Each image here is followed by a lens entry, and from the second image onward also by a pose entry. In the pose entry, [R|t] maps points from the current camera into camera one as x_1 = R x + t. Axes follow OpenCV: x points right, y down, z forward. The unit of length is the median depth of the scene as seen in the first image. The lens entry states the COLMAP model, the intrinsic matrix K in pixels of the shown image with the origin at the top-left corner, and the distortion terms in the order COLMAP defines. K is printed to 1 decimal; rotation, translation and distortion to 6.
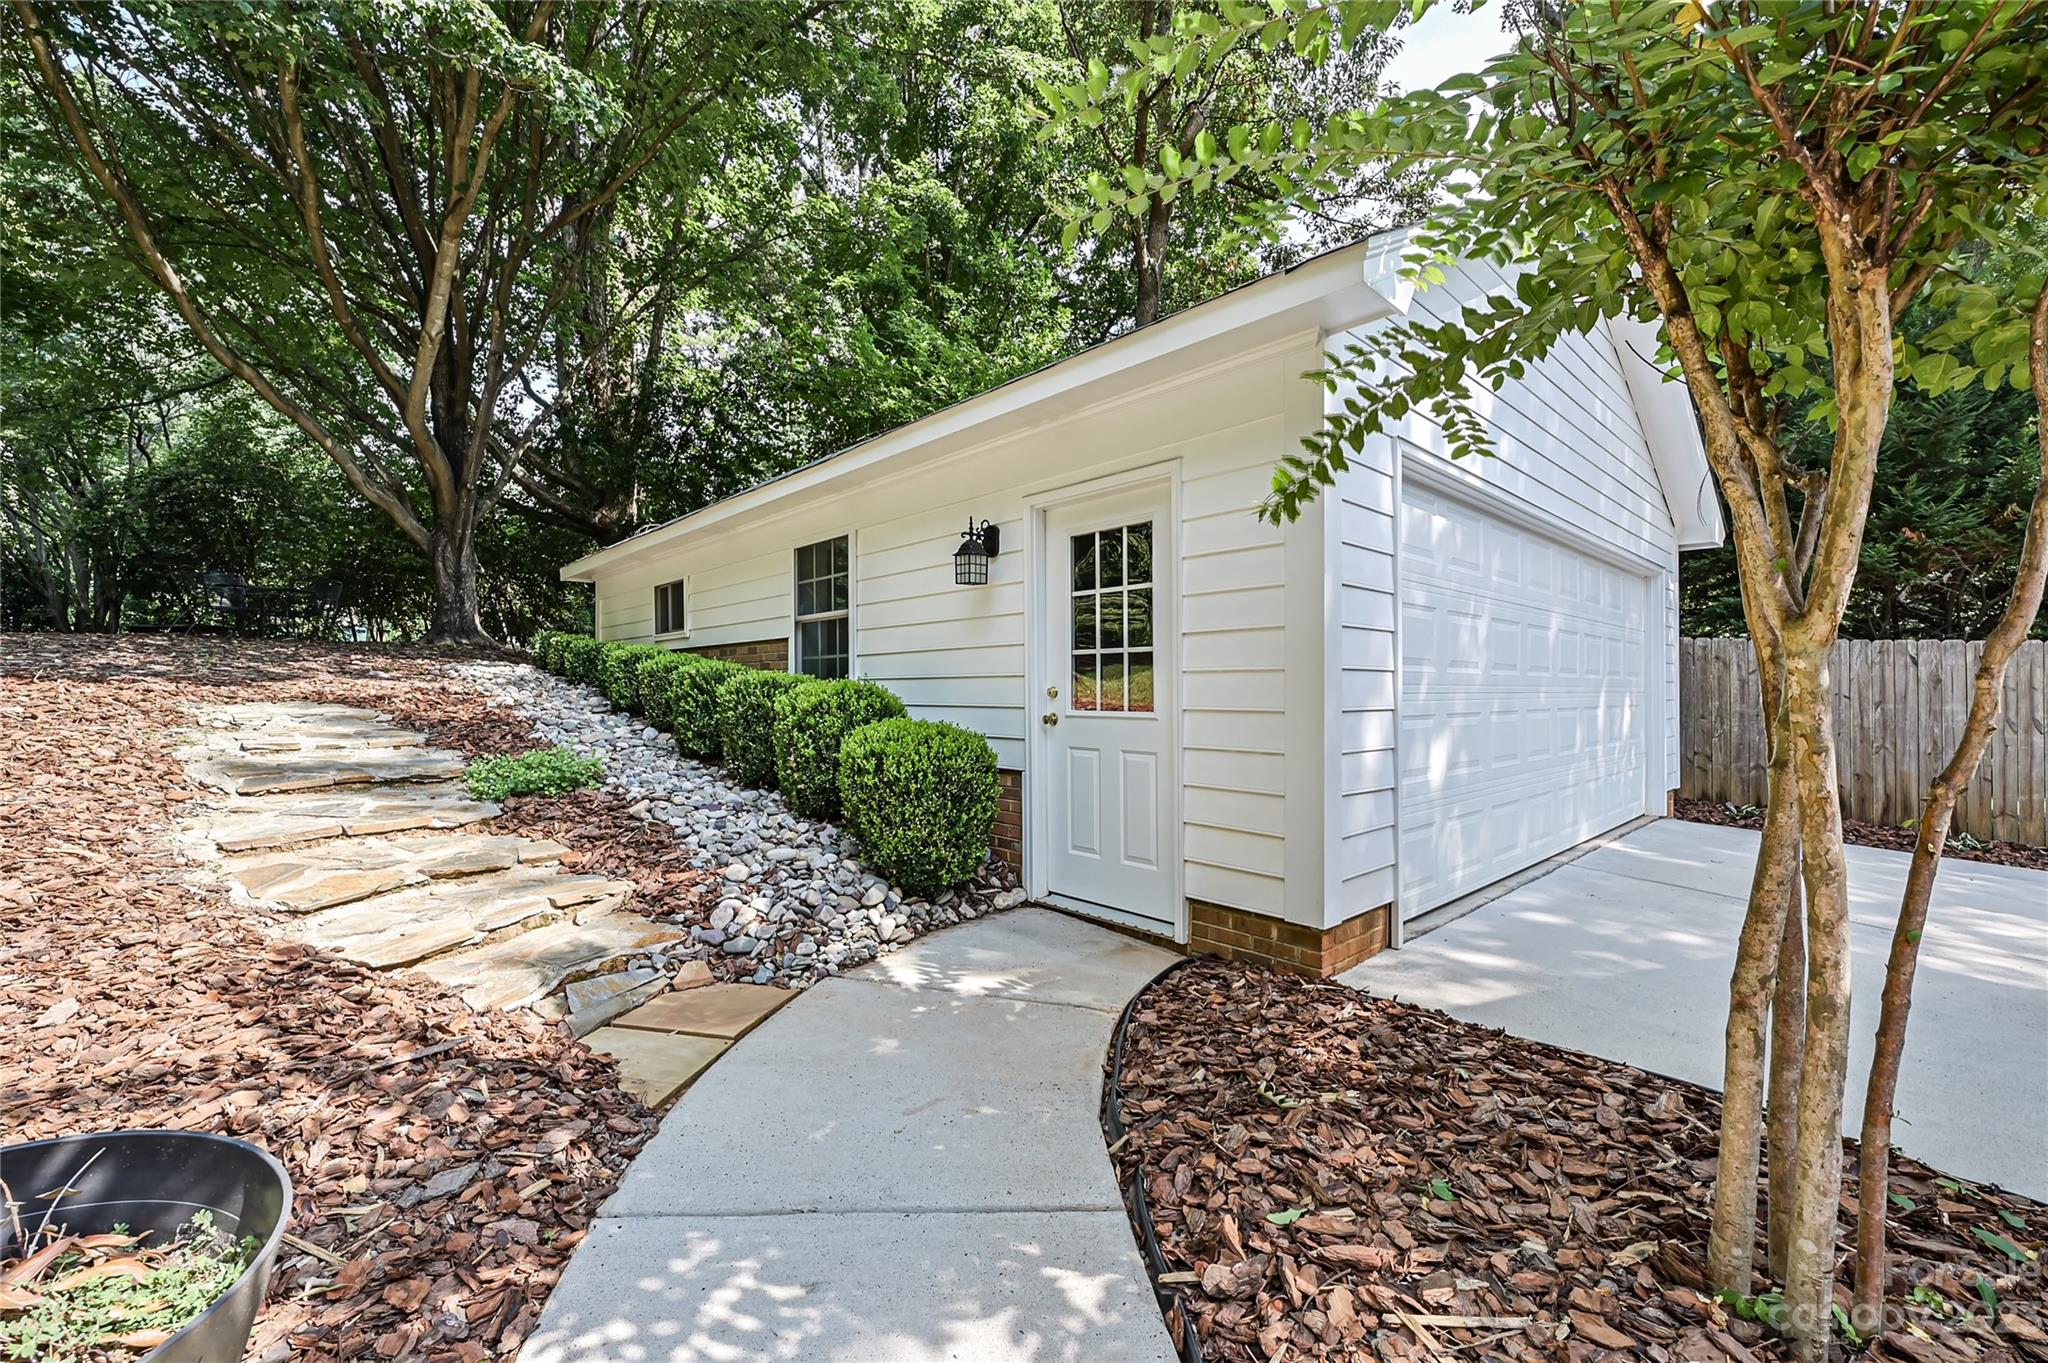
lens RADIAL K [[813.3, 0, 1018.6], [0, 813.3, 683.6], [0, 0, 1]] dist [0.000069, 0.000029]
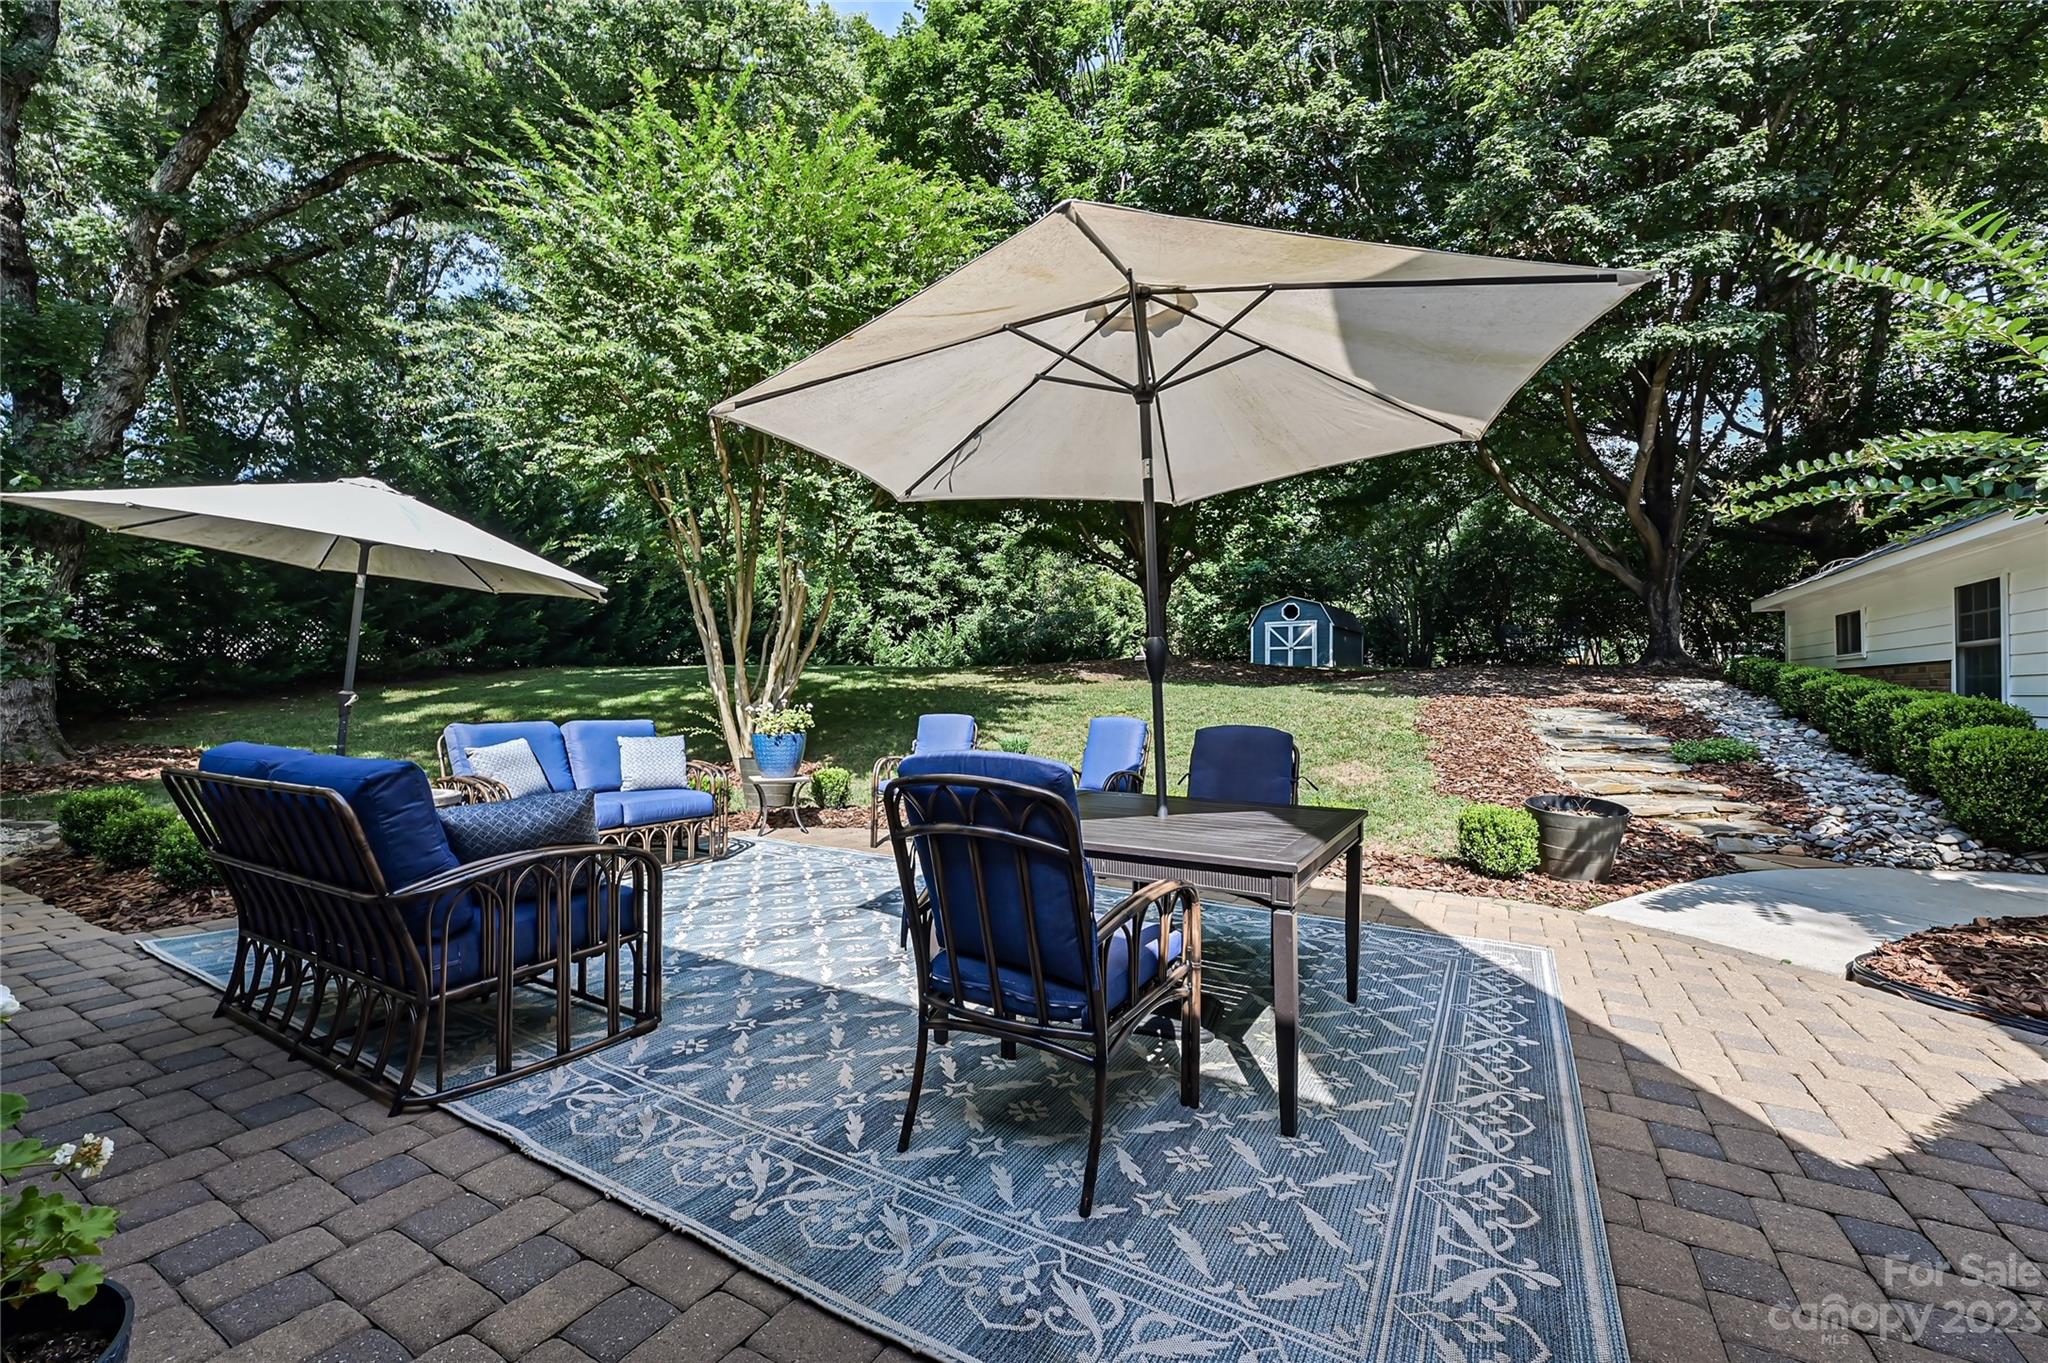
lens RADIAL K [[813.3, 0, 1018.6], [0, 813.3, 683.6], [0, 0, 1]] dist [0.000069, 0.000029]
pose [[0.288918, -0.013581, -0.957257, 0.527379], [0.009621, 0.999890, -0.011282, -0.022852], [0.957305, -0.005951, 0.289017, -0.756026]]
